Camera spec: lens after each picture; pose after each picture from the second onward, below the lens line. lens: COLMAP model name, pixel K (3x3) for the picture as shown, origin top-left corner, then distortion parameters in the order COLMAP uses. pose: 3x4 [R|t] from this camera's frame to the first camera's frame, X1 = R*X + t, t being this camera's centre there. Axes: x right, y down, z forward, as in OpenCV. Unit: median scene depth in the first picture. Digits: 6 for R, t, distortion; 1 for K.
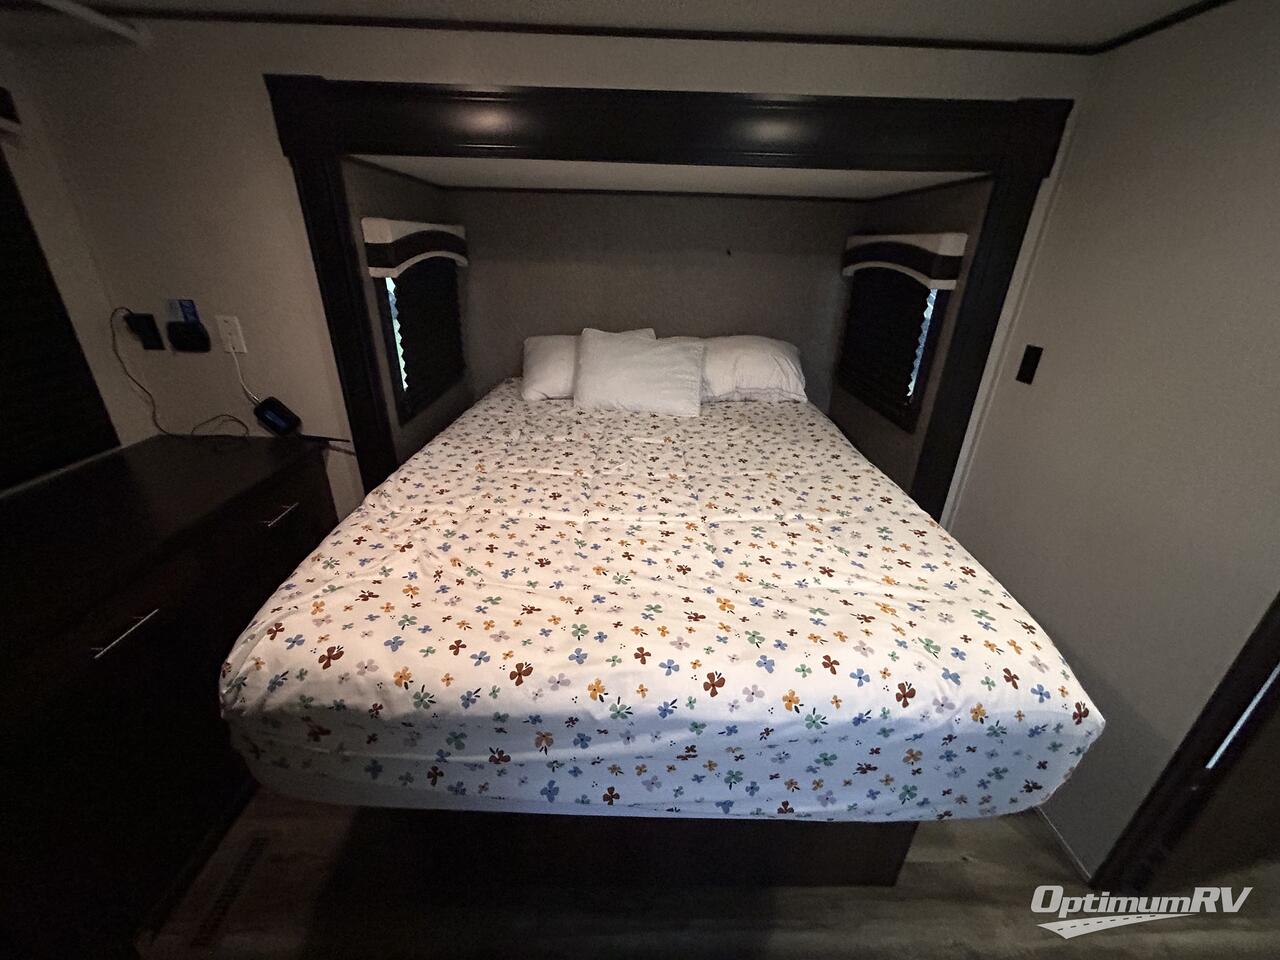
lens RADIAL K [[513.9, 0, 636.0], [0, 513.9, 477.2], [0, 0, 1]] dist [-0.003379, 0.000815]
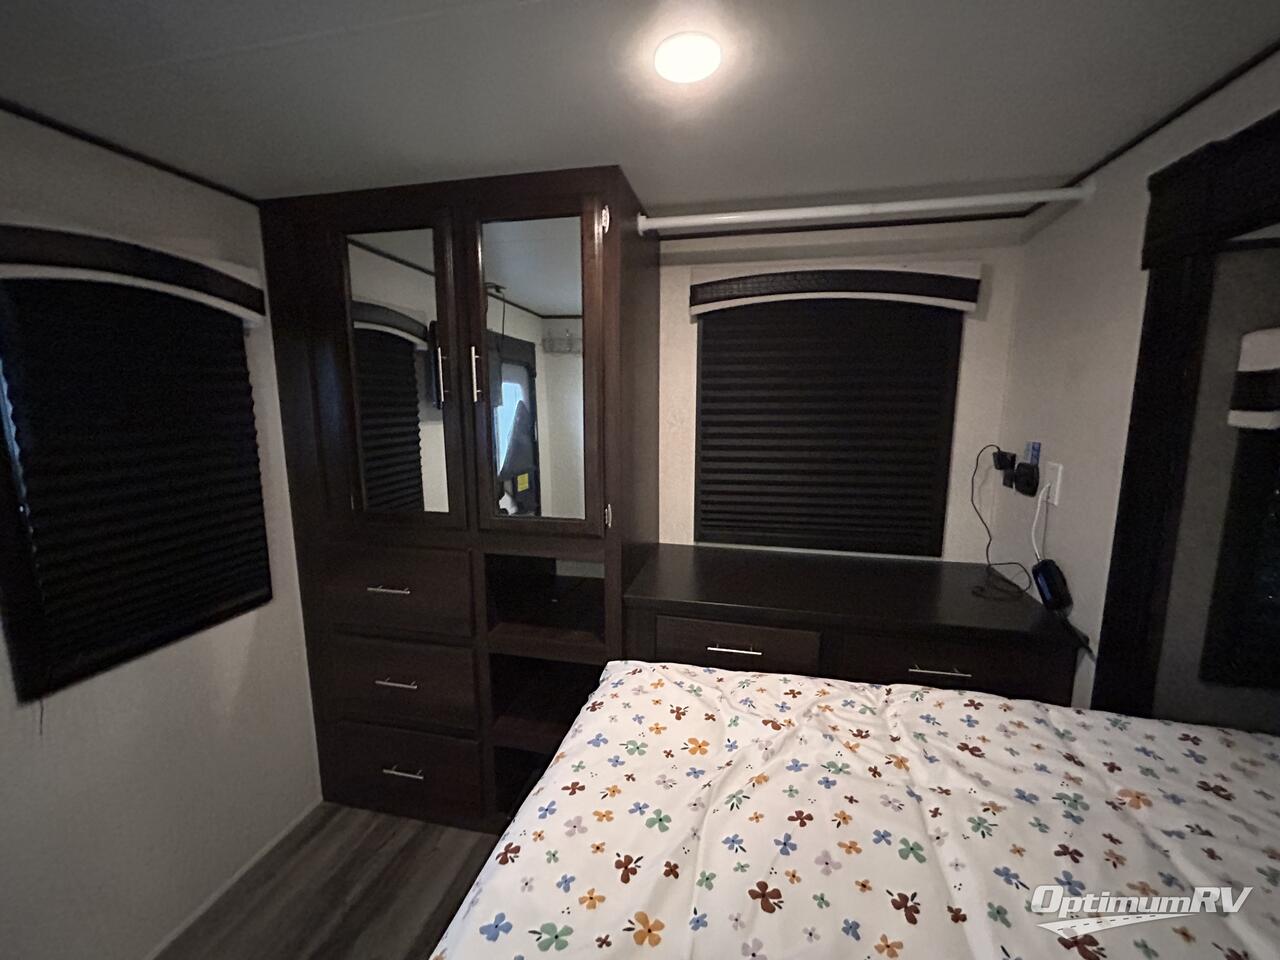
lens RADIAL K [[513.9, 0, 641.9], [0, 513.9, 476.5], [0, 0, 1]] dist [-0.003379, 0.000815]
pose [[-0.225351, 0.120725, -0.966769, 0.248084], [-0.402576, 0.892082, 0.205238, -0.224628], [0.887215, 0.435449, -0.152430, 0.616883]]
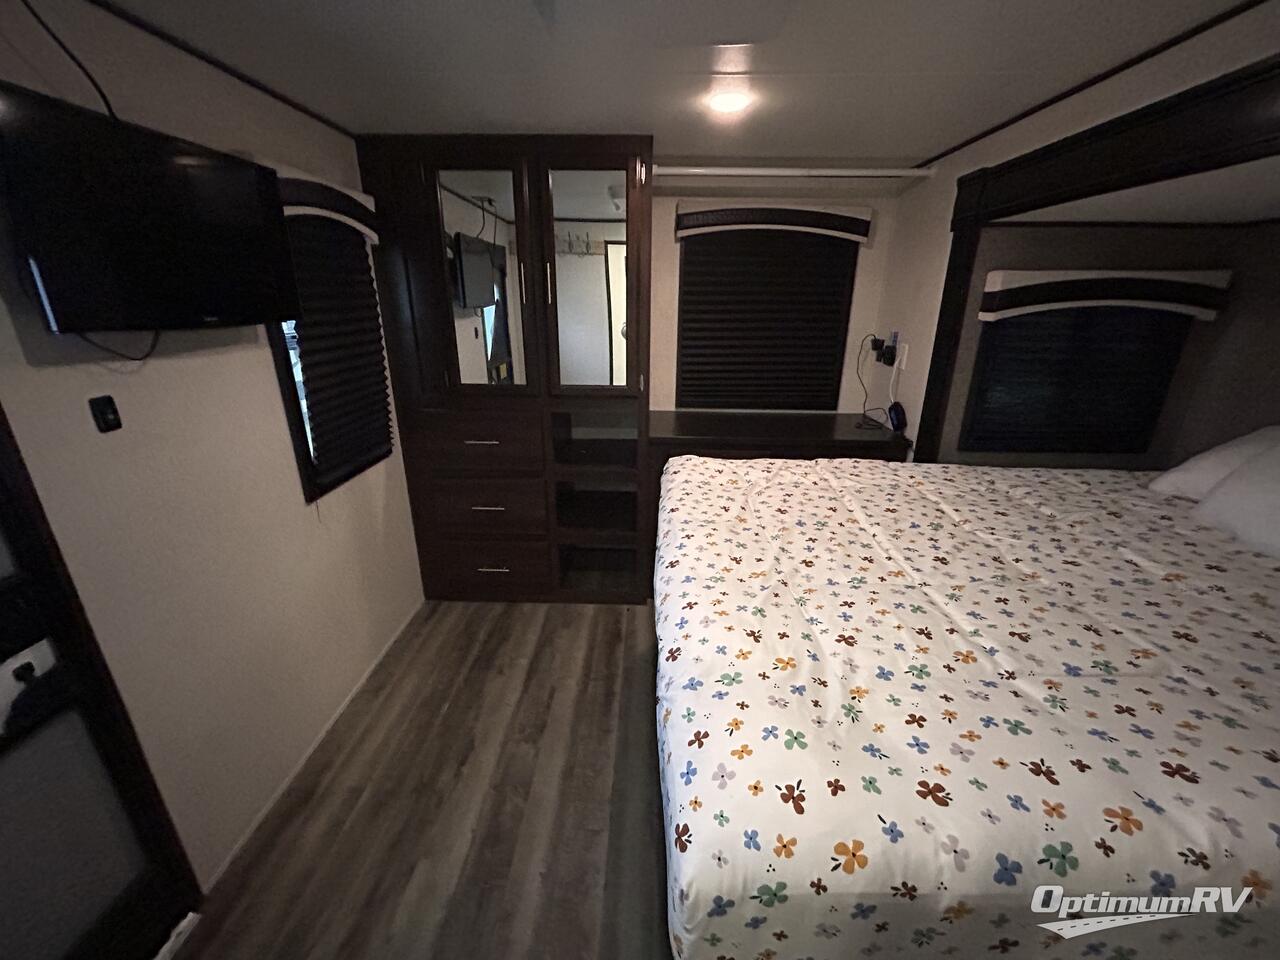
lens RADIAL K [[513.9, 0, 645.5], [0, 513.9, 473.6], [0, 0, 1]] dist [-0.003379, 0.000815]
pose [[-0.029584, 0.299215, -0.953727, 0.867954], [-0.416420, 0.863713, 0.283891, -0.122131], [0.908691, 0.405550, 0.099047, 0.397557]]
